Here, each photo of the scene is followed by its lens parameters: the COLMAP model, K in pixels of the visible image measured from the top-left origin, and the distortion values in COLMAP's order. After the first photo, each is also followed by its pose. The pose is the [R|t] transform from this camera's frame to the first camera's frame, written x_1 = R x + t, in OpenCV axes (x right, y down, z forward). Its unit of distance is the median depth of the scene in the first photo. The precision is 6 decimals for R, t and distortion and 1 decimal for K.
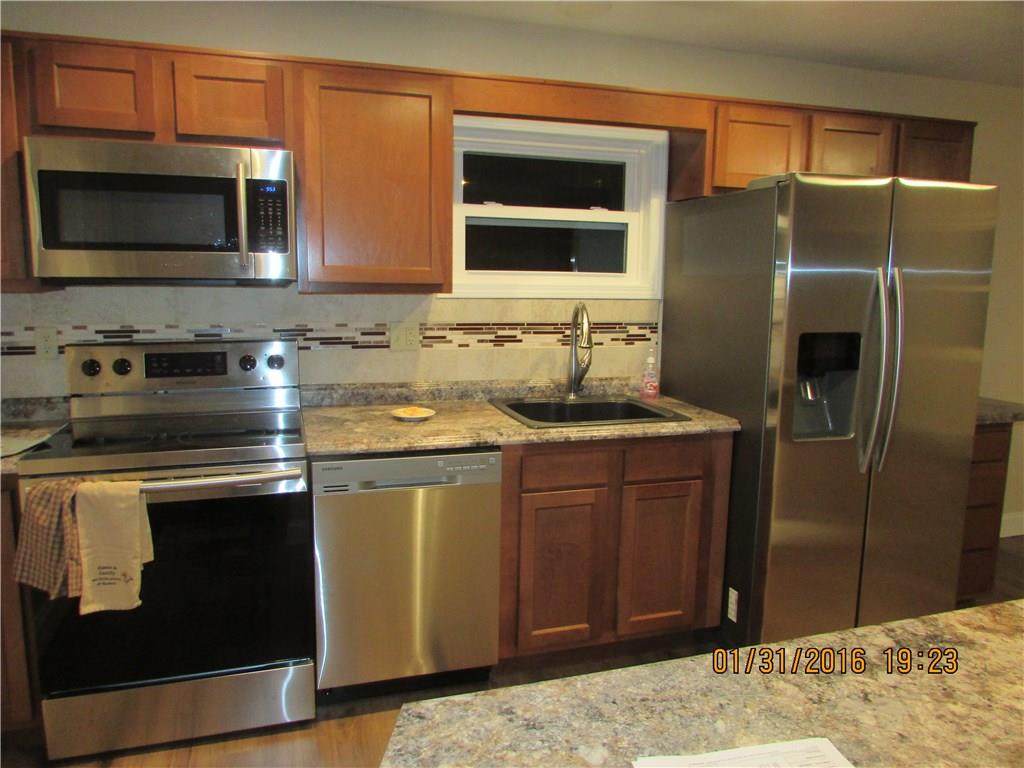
lens RADIAL K [[725.7, 0, 512.0], [0, 725.7, 384.0], [0, 0, 1]] dist [-0.047635, 0.023783]
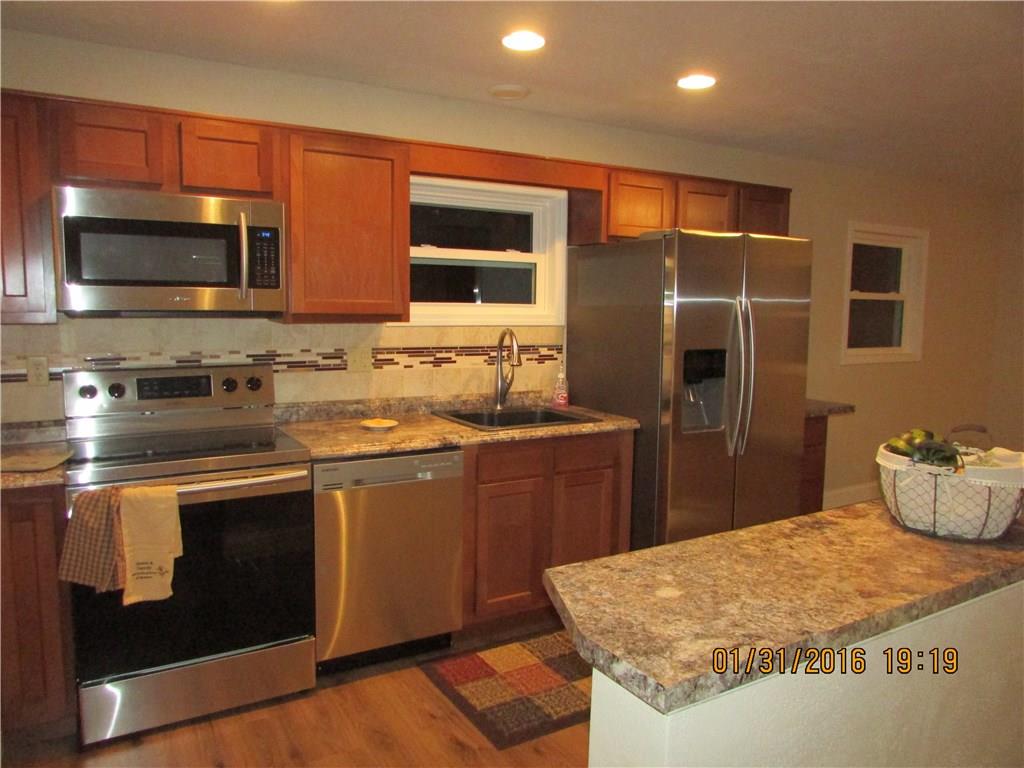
lens RADIAL K [[730.3, 0, 512.0], [0, 730.3, 384.0], [0, 0, 1]] dist [-0.053230, 0.000229]
pose [[0.974351, -0.026140, 0.223509, -0.191493], [0.034787, 0.998787, -0.034838, 0.024700], [-0.222327, 0.041719, 0.974079, -0.204871]]
